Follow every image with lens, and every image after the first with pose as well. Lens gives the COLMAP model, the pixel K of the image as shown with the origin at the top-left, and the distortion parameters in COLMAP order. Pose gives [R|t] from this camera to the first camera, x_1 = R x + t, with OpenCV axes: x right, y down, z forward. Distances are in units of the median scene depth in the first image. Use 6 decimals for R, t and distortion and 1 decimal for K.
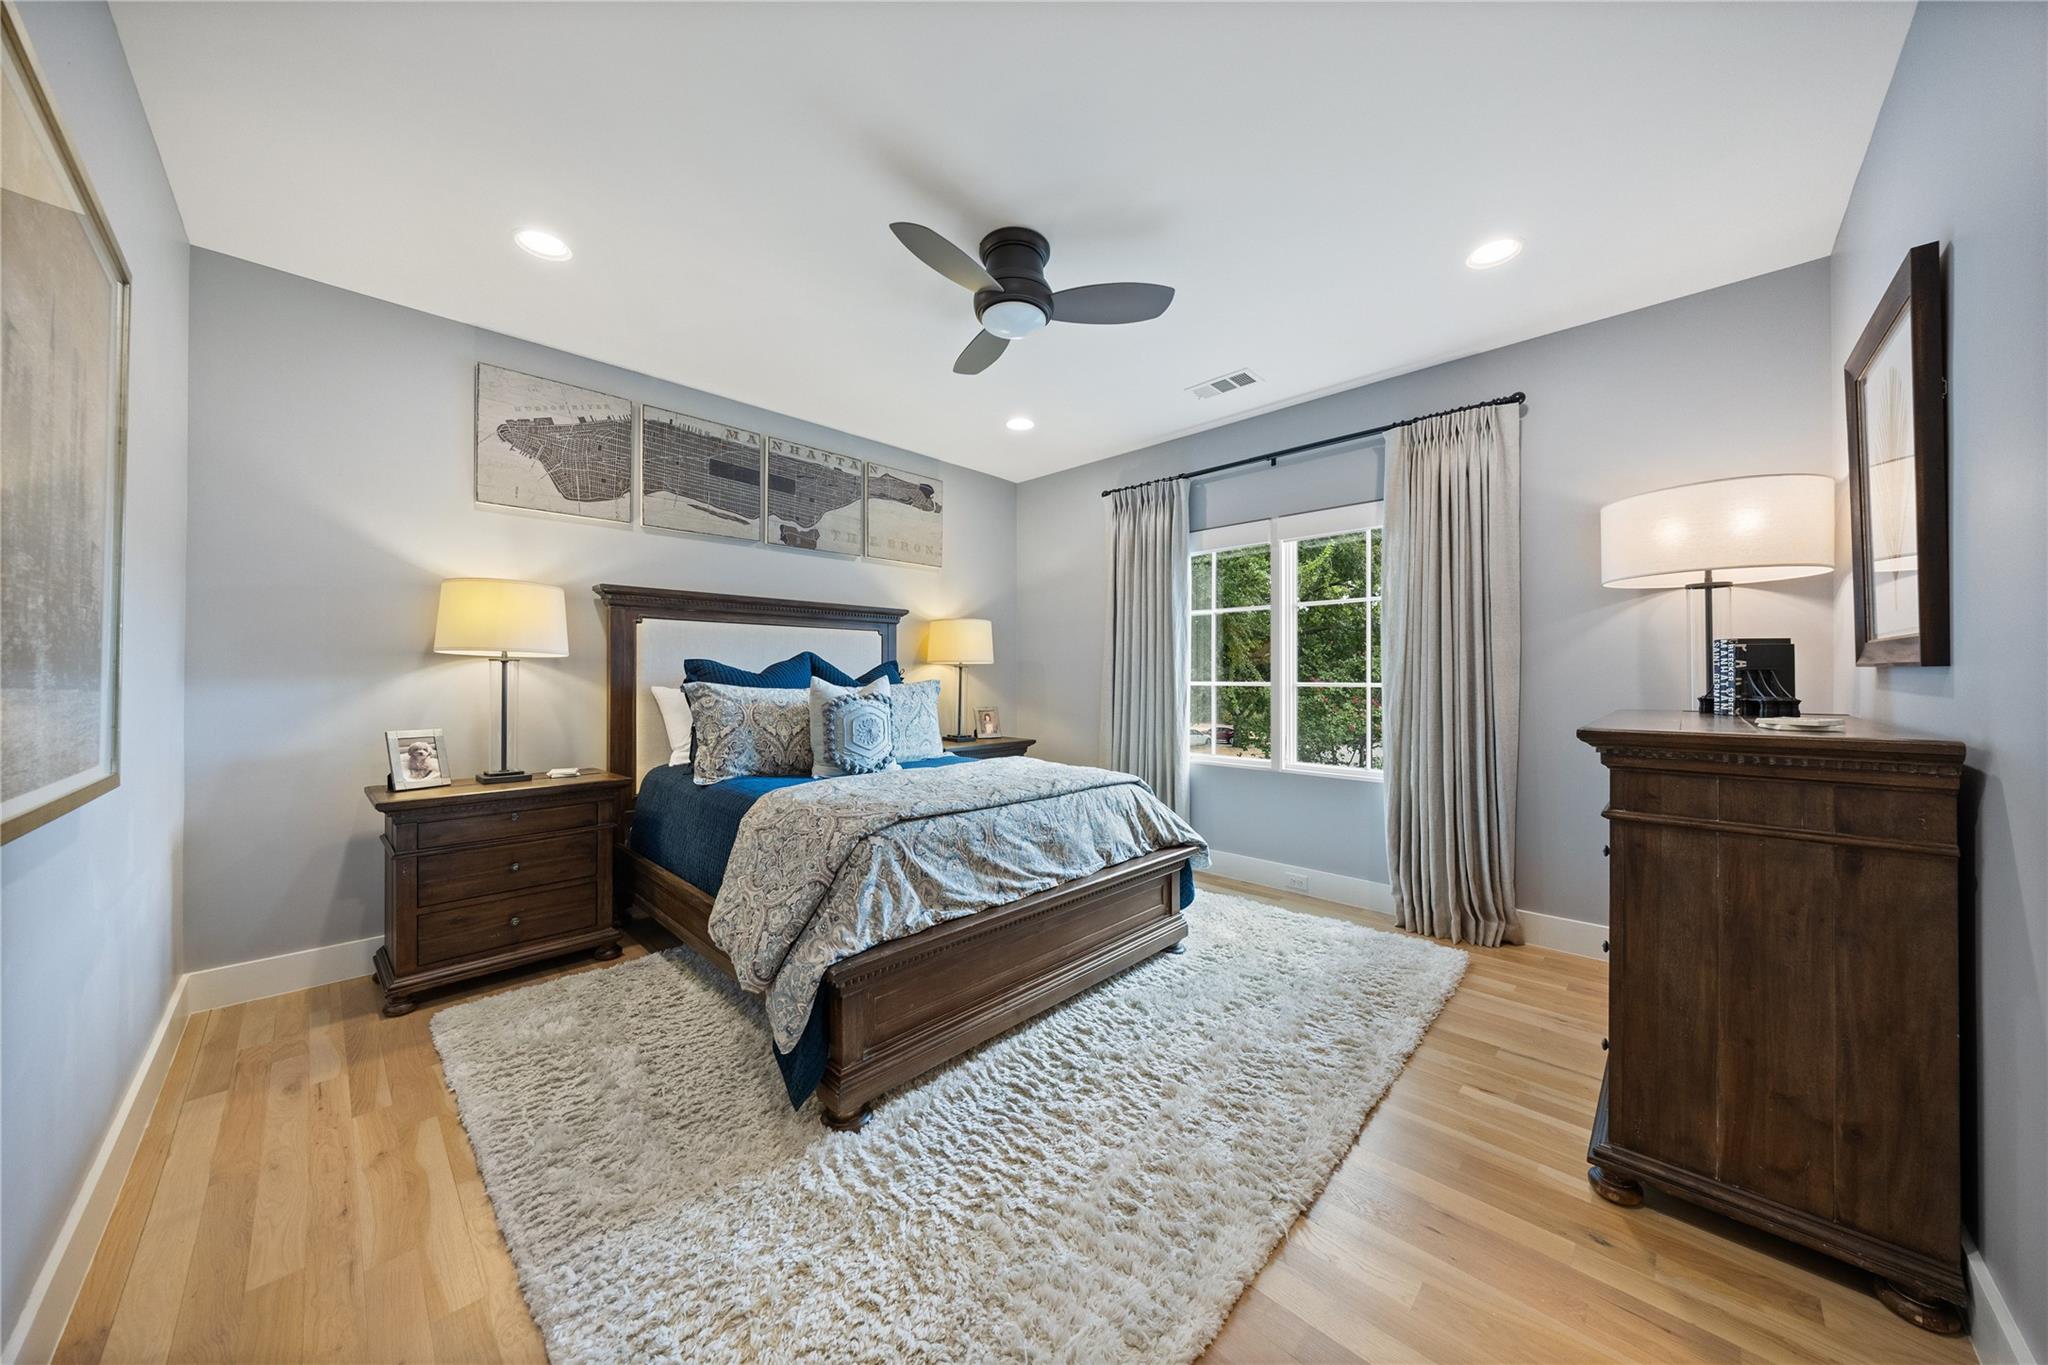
lens RADIAL K [[701.1, 0, 1043.4], [0, 701.1, 675.6], [0, 0, 1]] dist [-0.006701, 0.000004]
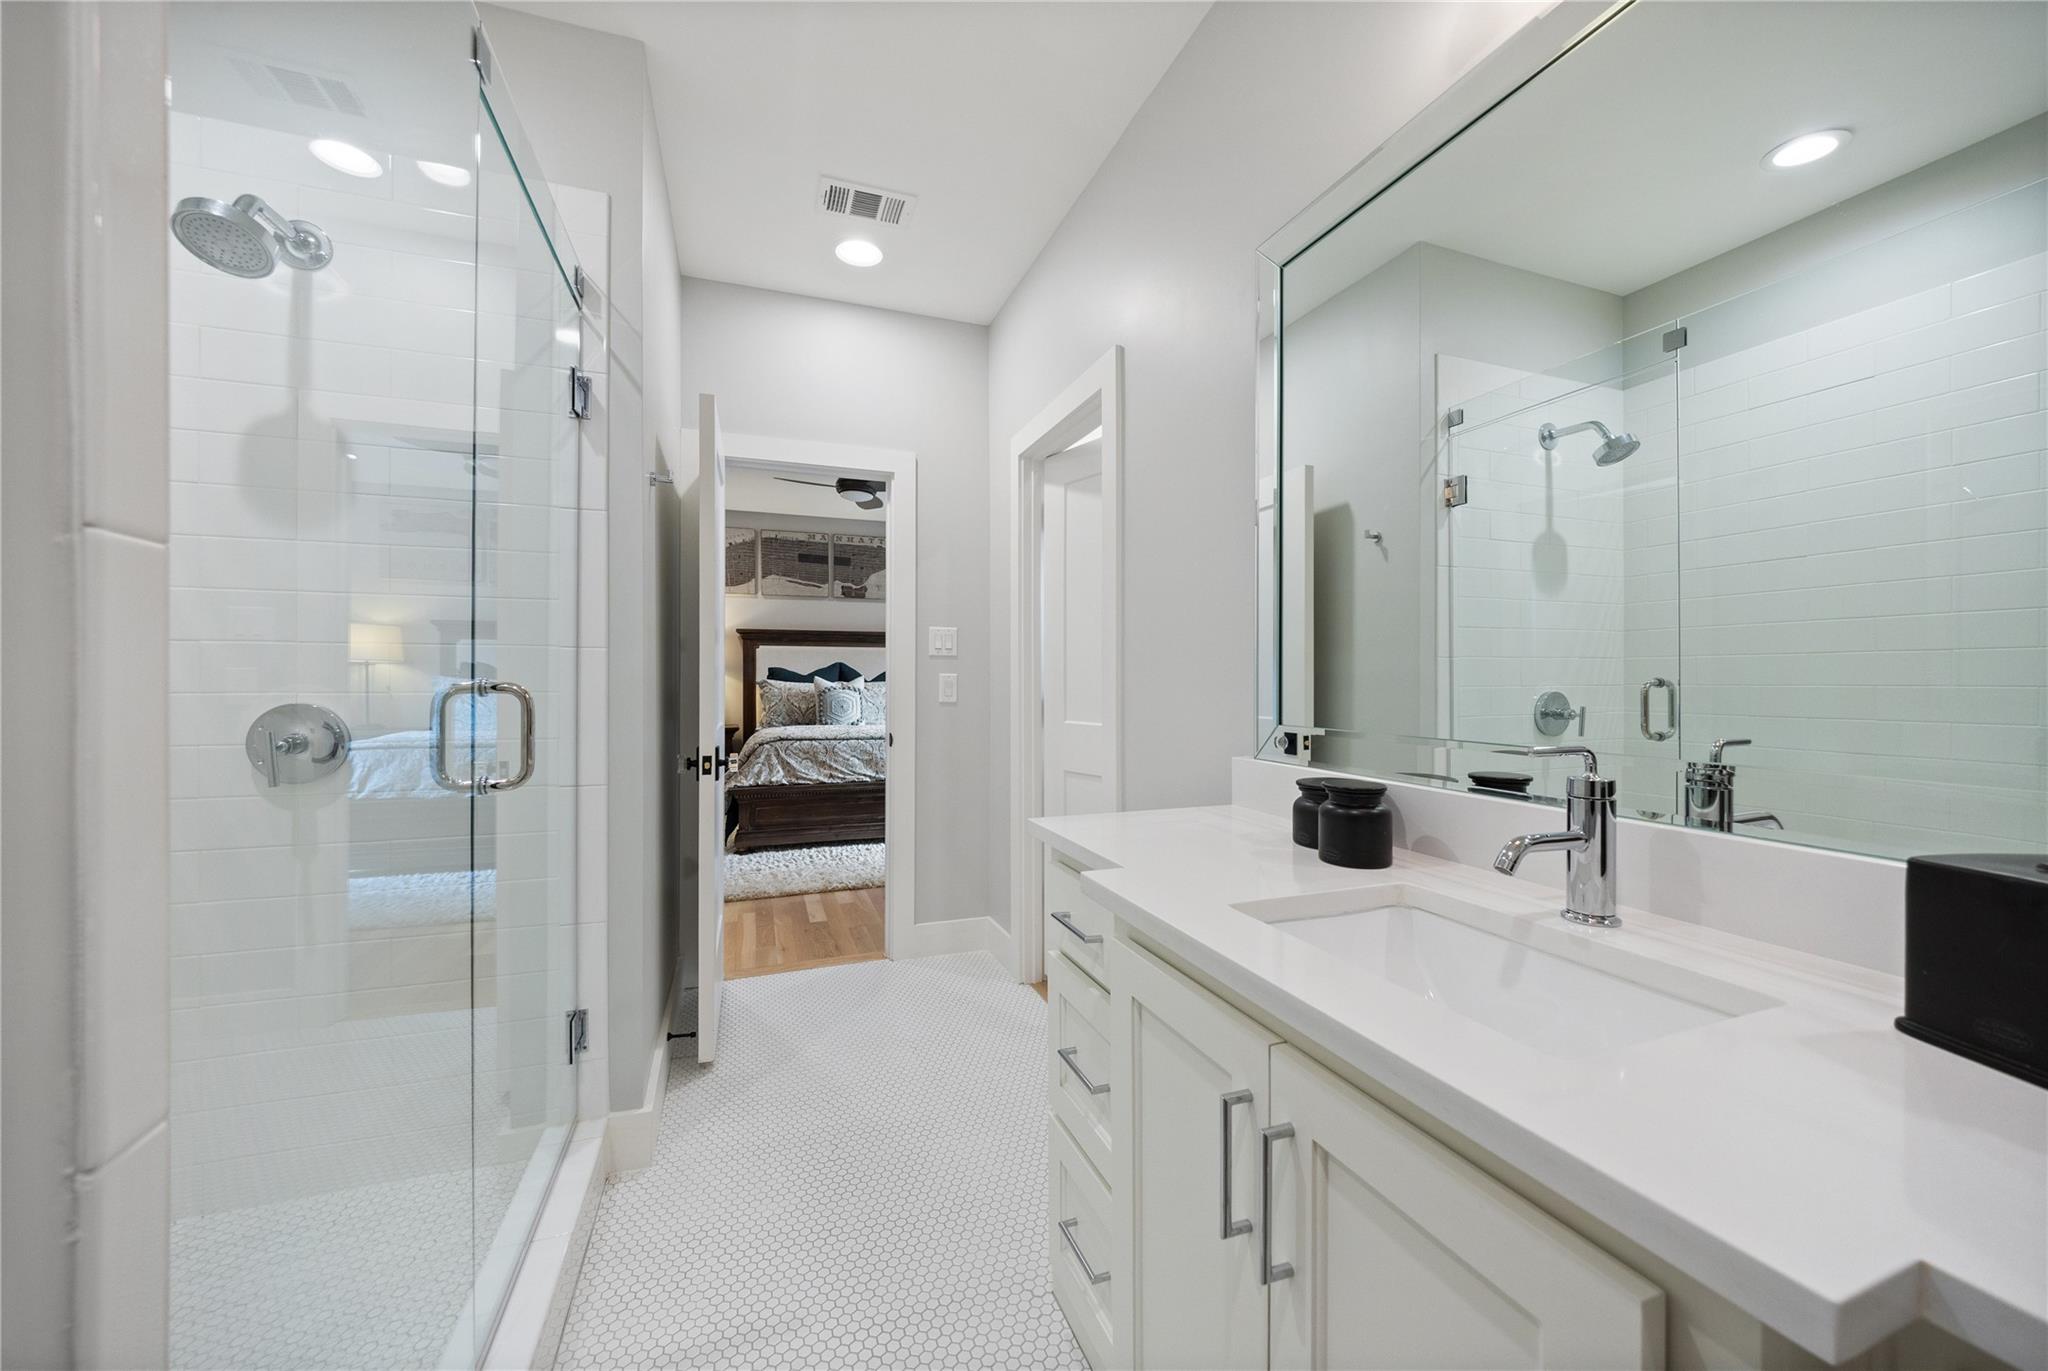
lens RADIAL K [[731.8, 0, 1002.8], [0, 731.8, 681.3], [0, 0, 1]] dist [0.000807, -0.000159]
pose [[0.902888, 0.003071, -0.429866, 0.883862], [0.000165, 0.999972, 0.007491, -0.000230], [0.429876, -0.006835, 0.902862, -0.505136]]
